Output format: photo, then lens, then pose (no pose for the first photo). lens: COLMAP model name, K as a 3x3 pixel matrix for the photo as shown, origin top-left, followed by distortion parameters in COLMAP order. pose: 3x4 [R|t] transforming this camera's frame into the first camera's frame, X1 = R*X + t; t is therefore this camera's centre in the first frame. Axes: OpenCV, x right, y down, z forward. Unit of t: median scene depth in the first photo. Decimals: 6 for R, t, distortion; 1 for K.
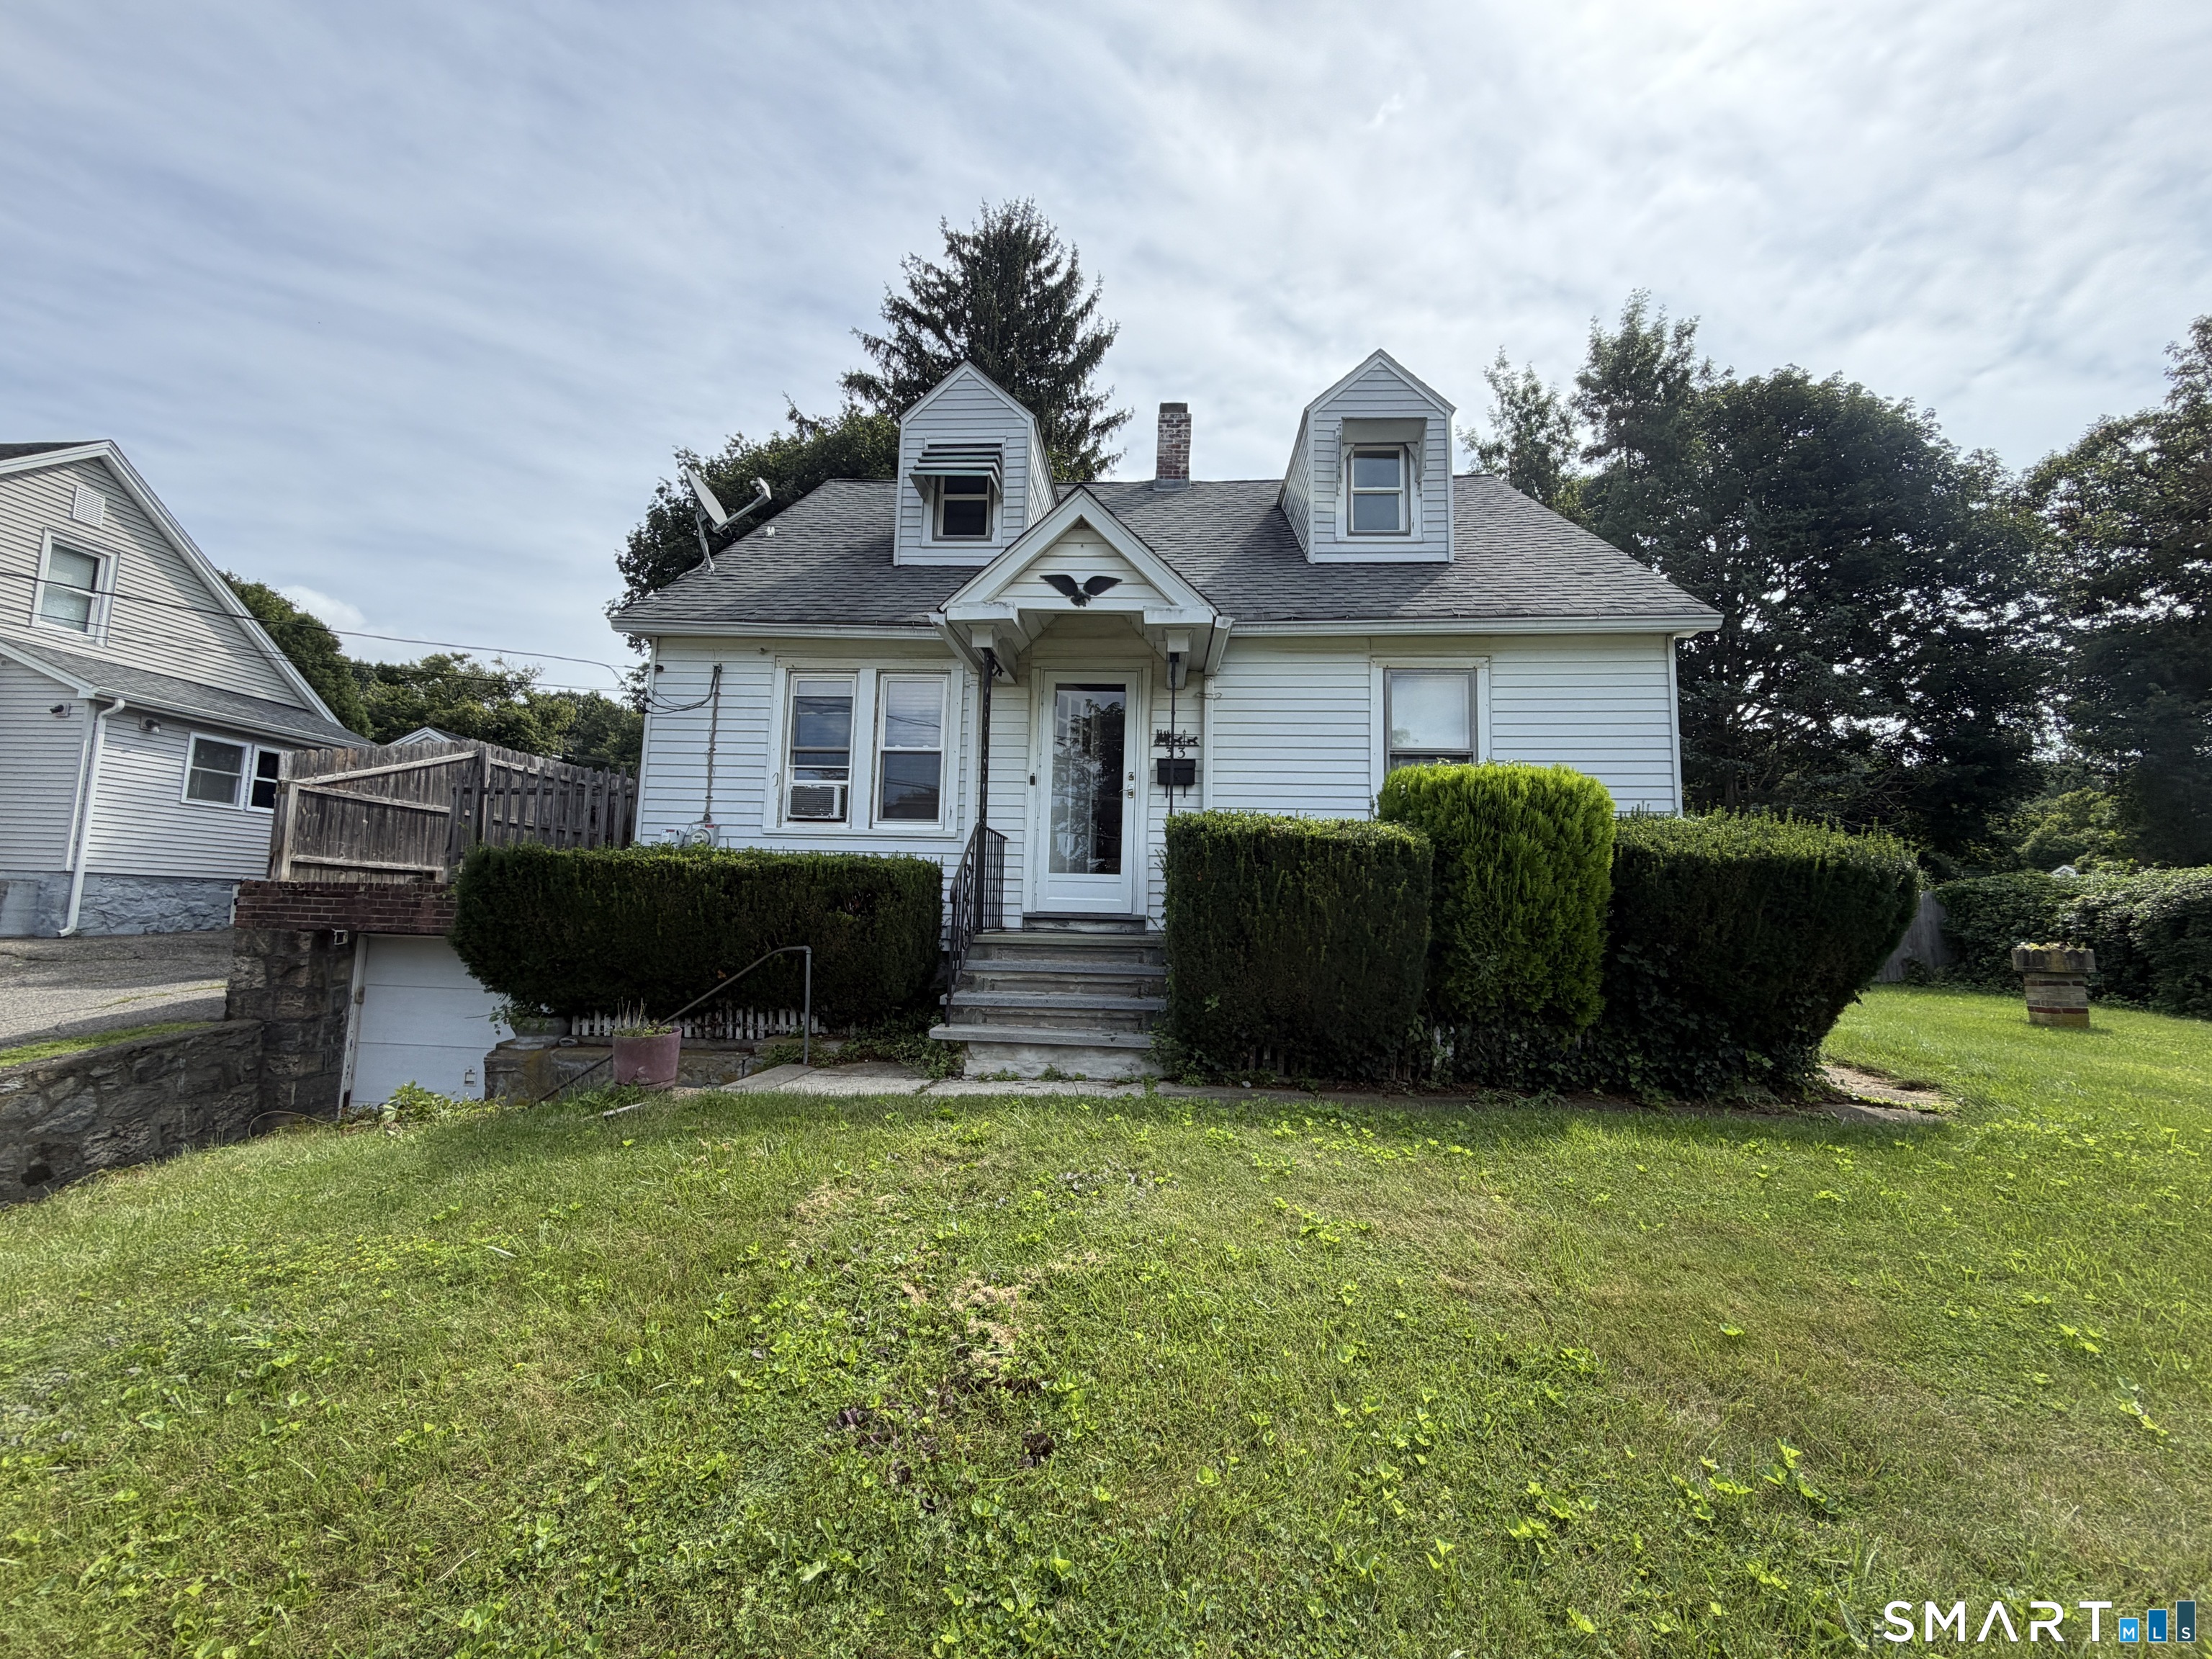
lens RADIAL K [[882.1, 0, 1099.2], [0, 882.1, 823.3], [0, 0, 1]] dist [-0.000223, 0.000136]
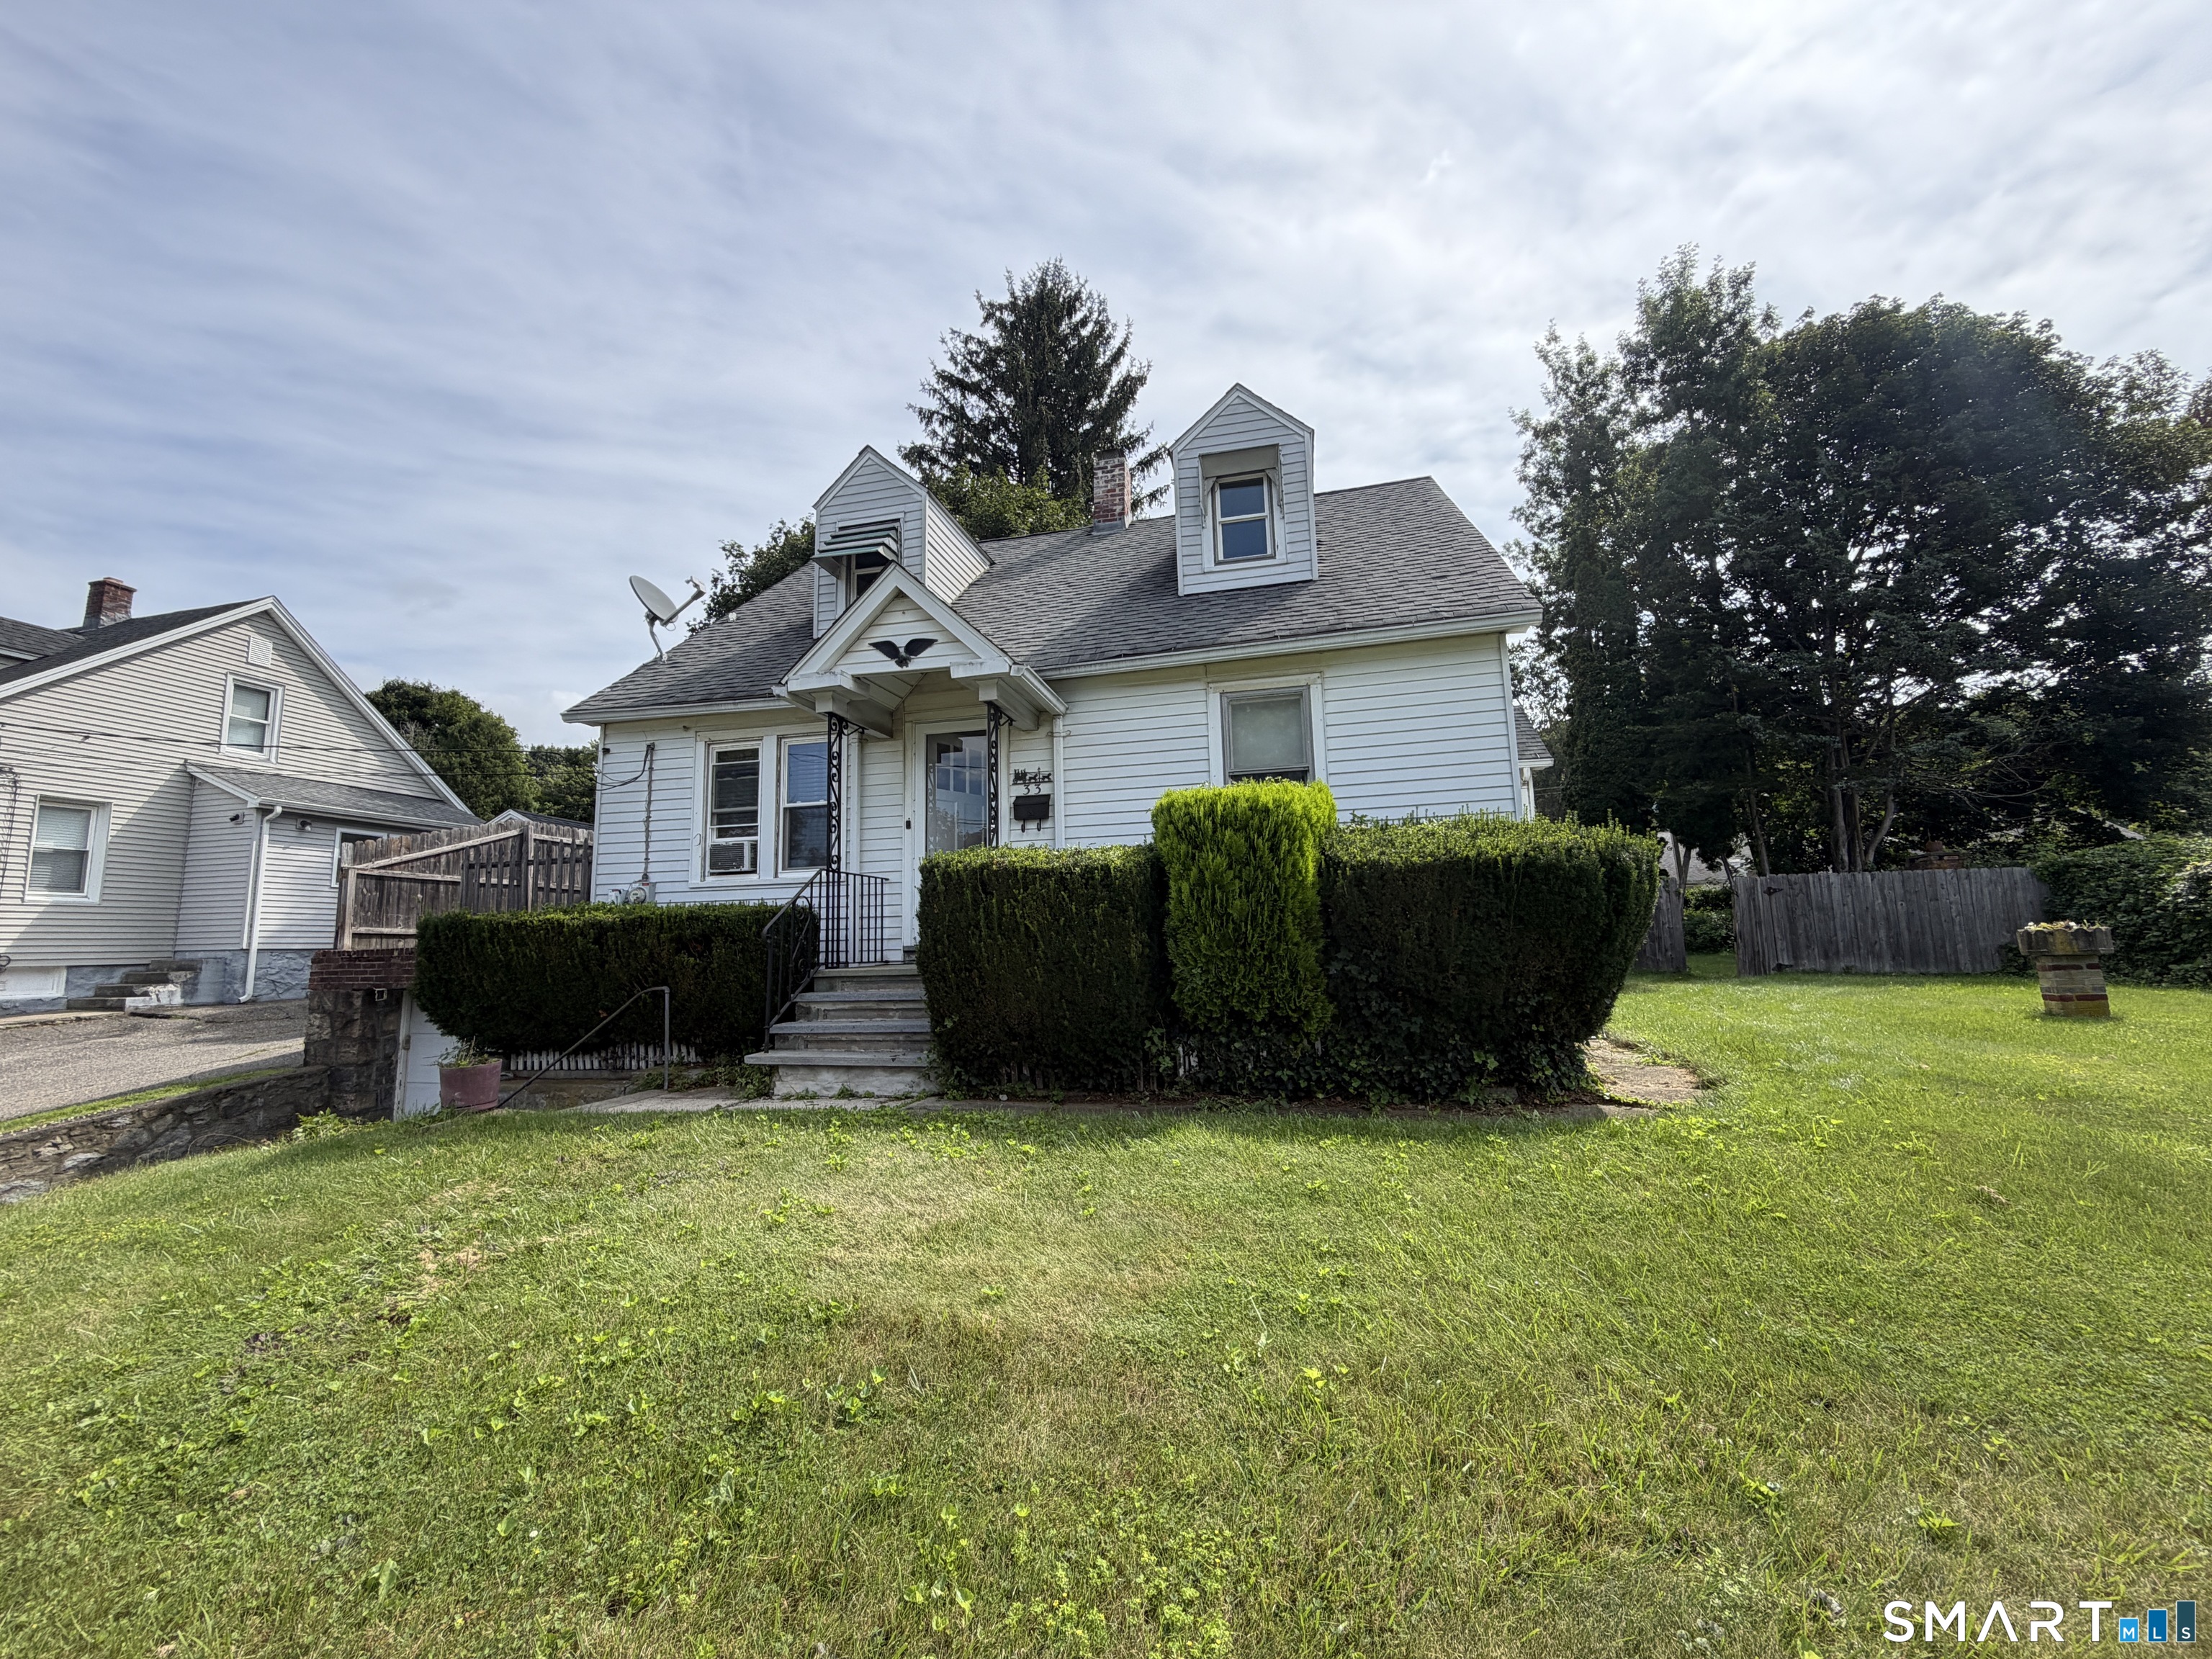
lens RADIAL K [[882.1, 0, 1099.2], [0, 882.1, 823.3], [0, 0, 1]] dist [-0.000223, 0.000136]
pose [[0.984937, -0.071450, -0.157459, 0.298664], [0.066744, 0.997157, -0.034977, 0.003257], [0.159510, 0.023940, 0.986906, -0.037632]]
